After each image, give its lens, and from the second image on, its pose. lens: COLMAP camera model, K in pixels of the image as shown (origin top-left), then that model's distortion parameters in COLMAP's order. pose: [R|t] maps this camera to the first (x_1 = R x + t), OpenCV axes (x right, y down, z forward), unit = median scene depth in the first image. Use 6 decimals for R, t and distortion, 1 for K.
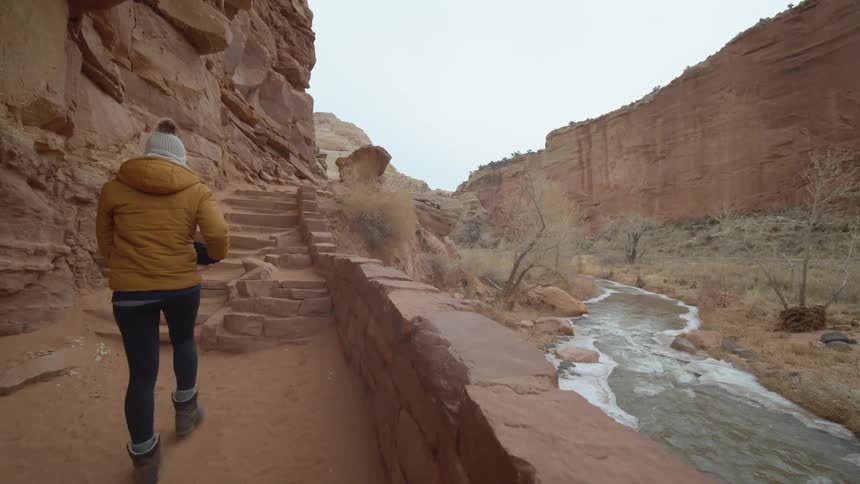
lens RADIAL K [[392.3, 0, 431.6], [0, 392.3, 234.7], [0, 0, 1]] dist [-0.019782, 0.001197]
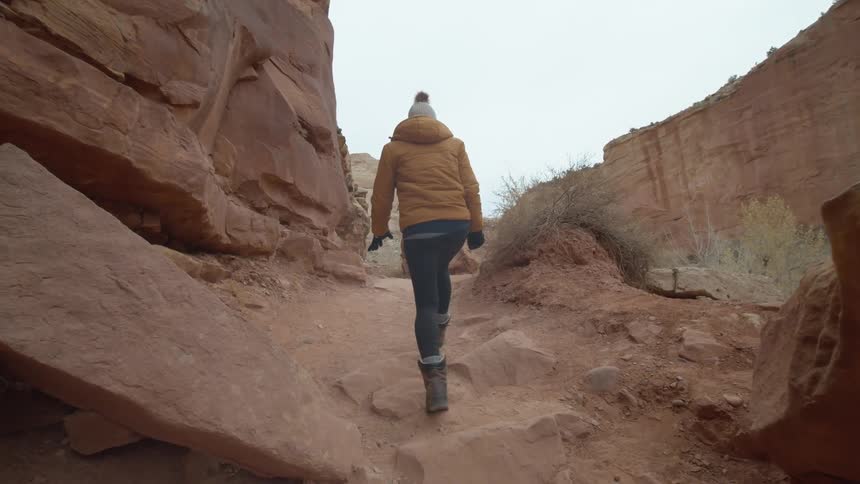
lens RADIAL K [[392.3, 0, 427.5], [0, 392.3, 238.2], [0, 0, 1]] dist [-0.019782, 0.001197]
pose [[0.990010, -0.087954, -0.110198, -0.028758], [0.080372, 0.994200, -0.071464, -0.019009], [0.115845, 0.061893, 0.991337, 0.099235]]
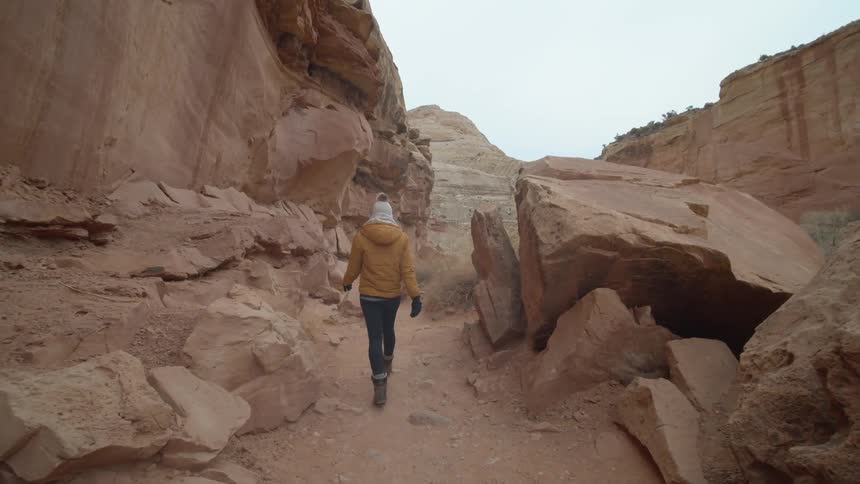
lens RADIAL K [[392.3, 0, 423.3], [0, 392.3, 237.2], [0, 0, 1]] dist [-0.019782, 0.001197]
pose [[0.952916, -0.052685, -0.298622, -0.040052], [0.064041, 0.997544, 0.028363, -0.025445], [0.296394, -0.046151, 0.953950, 0.162586]]
